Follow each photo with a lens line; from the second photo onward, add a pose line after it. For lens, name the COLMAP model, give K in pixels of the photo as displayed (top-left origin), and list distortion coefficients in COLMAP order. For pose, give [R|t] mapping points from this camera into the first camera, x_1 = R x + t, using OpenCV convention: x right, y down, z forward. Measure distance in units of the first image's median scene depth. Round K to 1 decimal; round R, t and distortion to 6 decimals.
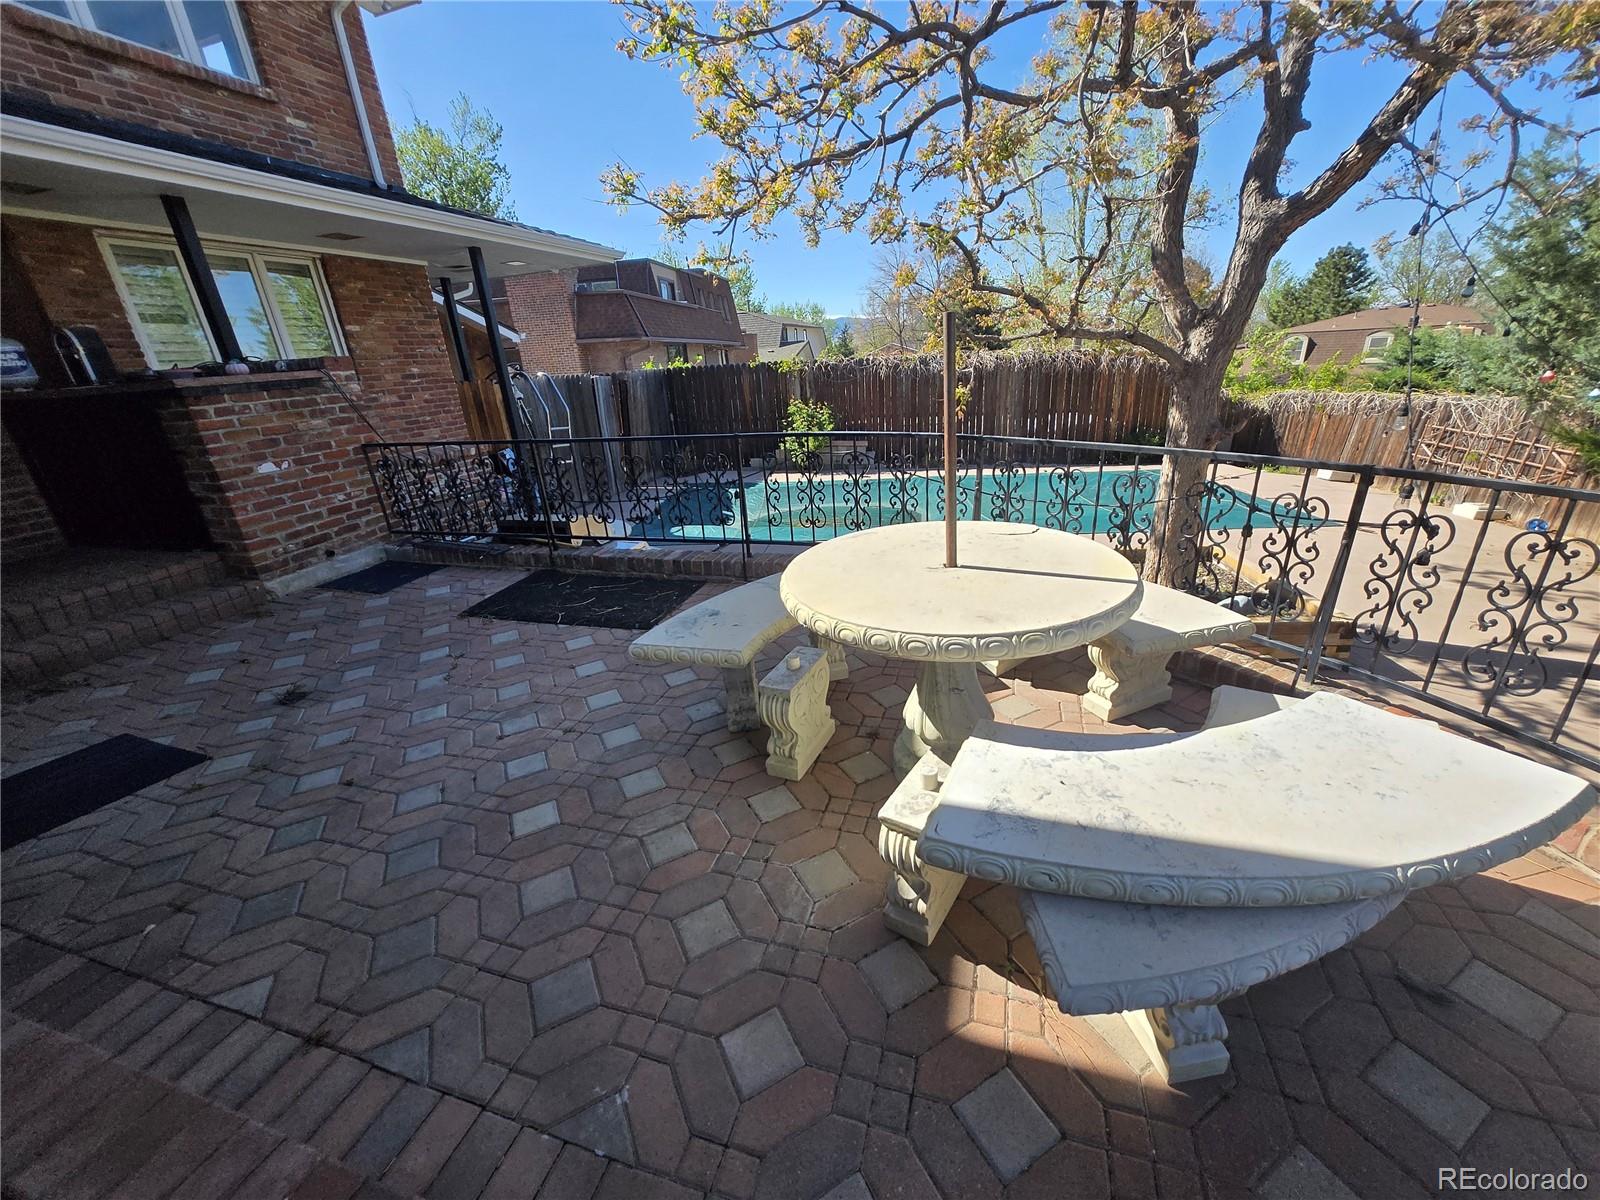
lens RADIAL K [[619.8, 0, 811.3], [0, 619.8, 603.8], [0, 0, 1]] dist [-0.003171, -0.000006]
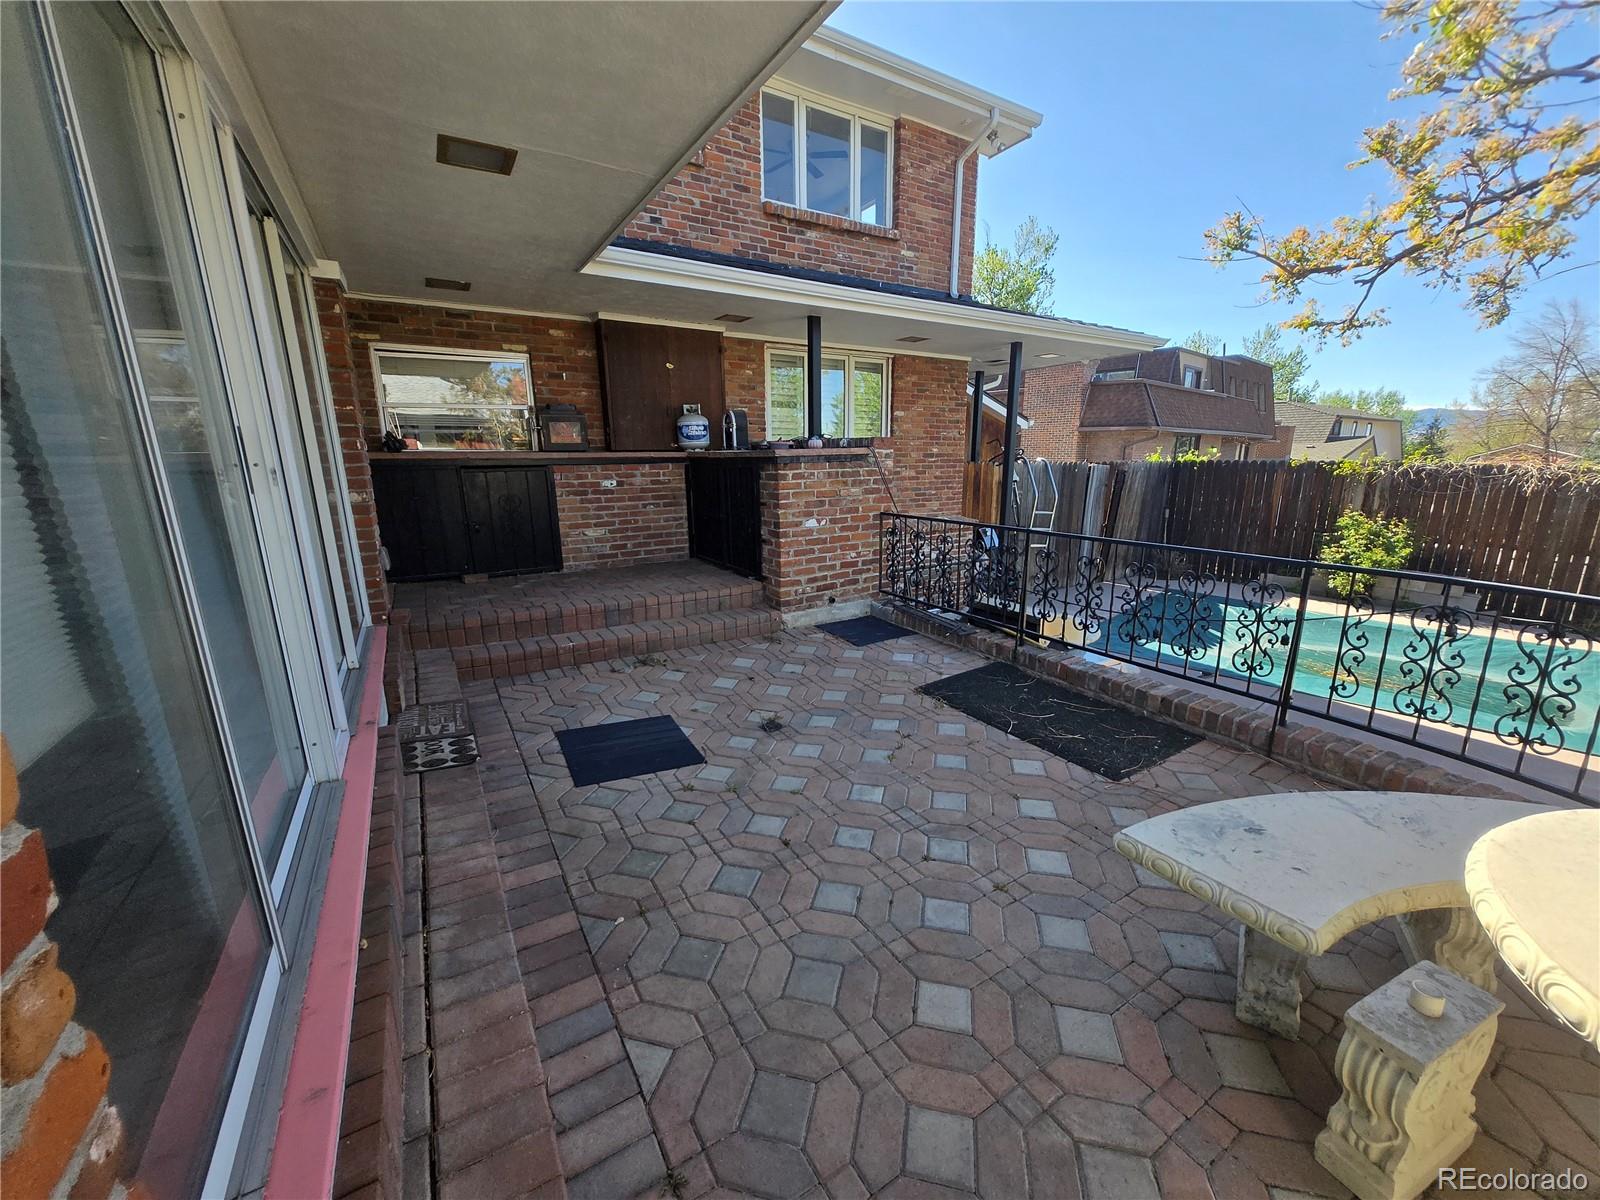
lens RADIAL K [[619.8, 0, 812.6], [0, 619.8, 602.4], [0, 0, 1]] dist [-0.003171, -0.000006]
pose [[0.752882, 0.204447, -0.625596, -0.082278], [-0.281386, 0.959265, -0.025146, -0.037893], [0.594971, 0.194965, 0.779742, 0.080744]]
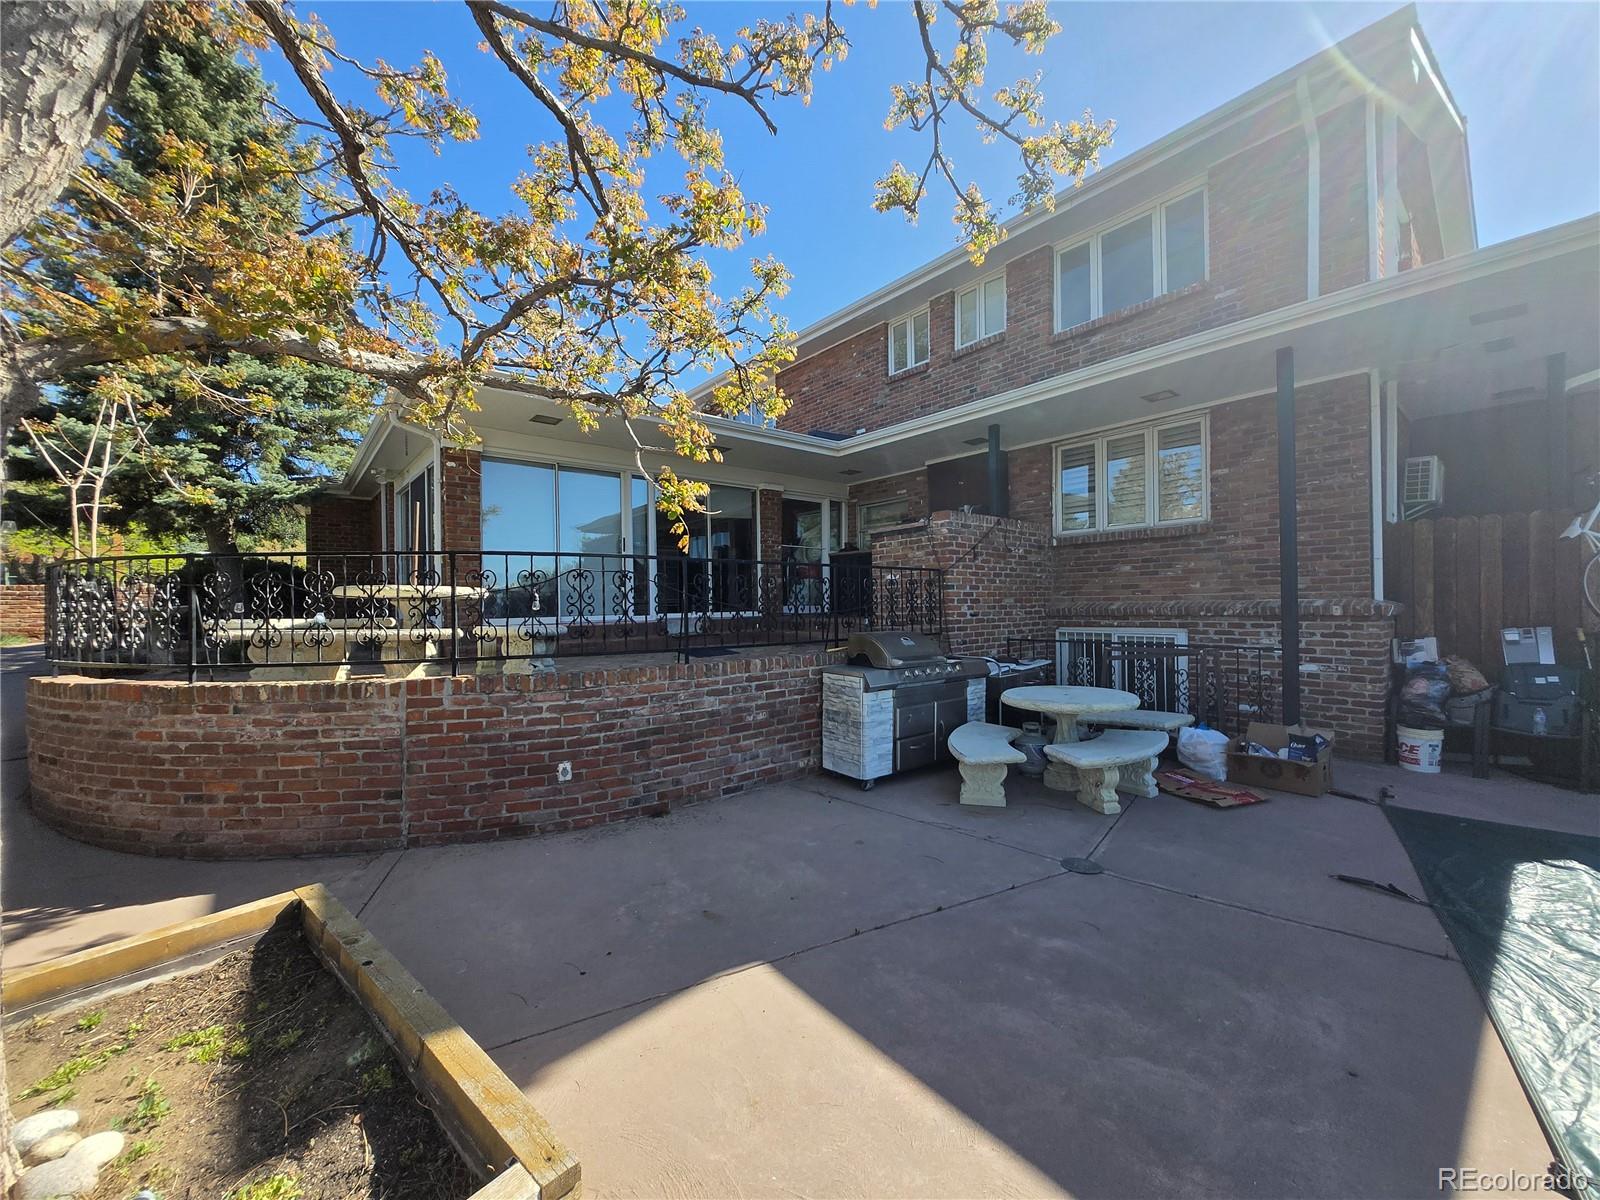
lens RADIAL K [[619.8, 0, 801.6], [0, 619.8, 602.4], [0, 0, 1]] dist [-0.003171, -0.000006]
pose [[-0.548015, 0.059158, -0.834374, 0.635096], [-0.272483, 0.930462, 0.244937, -0.450391], [0.790843, 0.361582, -0.493787, 1.483890]]
